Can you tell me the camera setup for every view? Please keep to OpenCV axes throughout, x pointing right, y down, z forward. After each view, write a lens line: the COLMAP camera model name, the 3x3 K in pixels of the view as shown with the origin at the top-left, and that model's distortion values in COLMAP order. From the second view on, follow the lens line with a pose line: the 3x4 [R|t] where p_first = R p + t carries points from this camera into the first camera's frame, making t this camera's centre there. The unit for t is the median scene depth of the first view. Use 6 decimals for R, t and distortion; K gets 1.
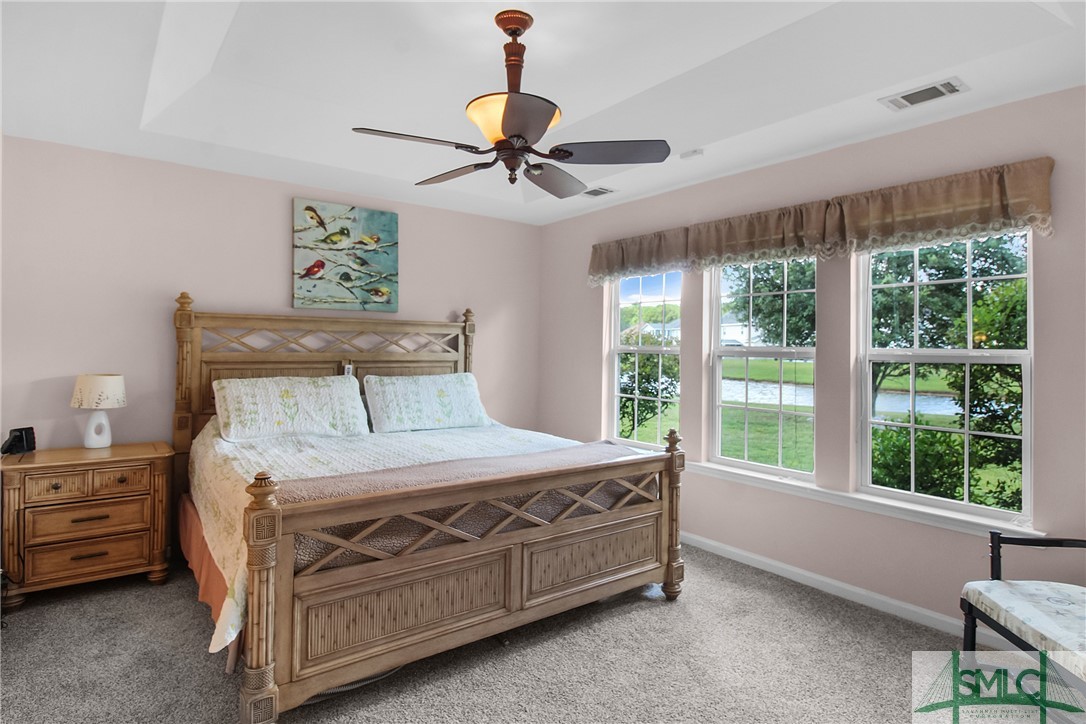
lens RADIAL K [[587.9, 0, 544.0], [0, 587.9, 343.5], [0, 0, 1]] dist [0.001933, -0.002140]
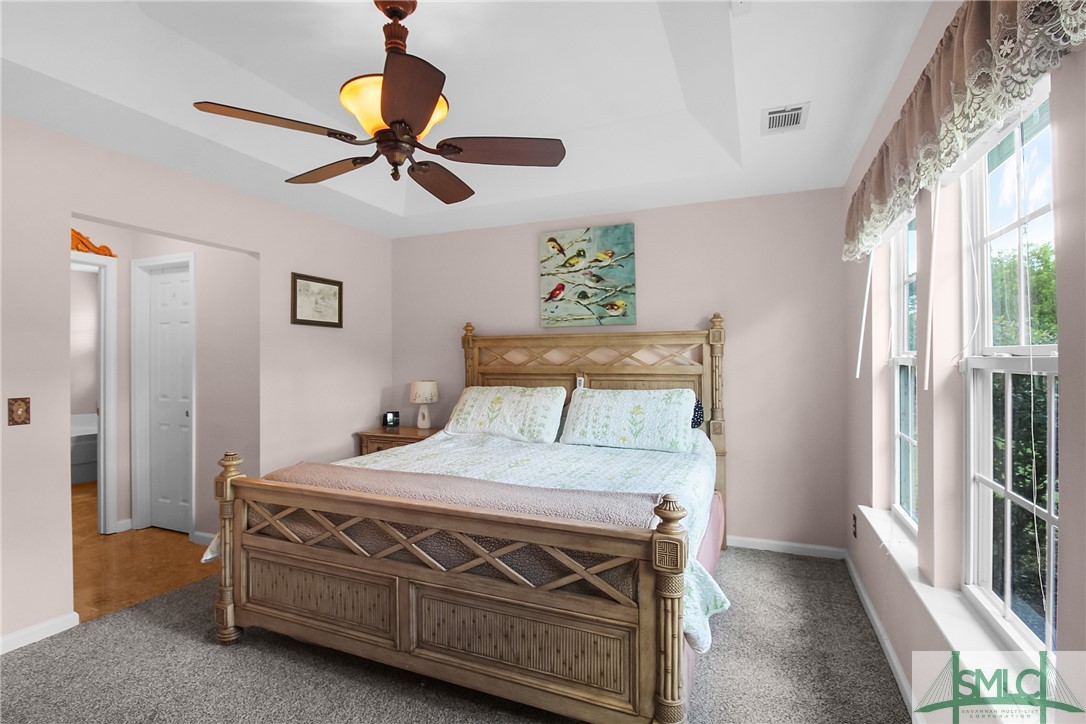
lens RADIAL K [[512.7, 0, 543.0], [0, 512.7, 362.0], [0, 0, 1]] dist [-0.002439, -0.000230]
pose [[0.501034, -0.011346, -0.865353, 0.444396], [0.016304, 0.999860, -0.003670, 0.011029], [0.865274, -0.012270, 0.501149, 0.477769]]
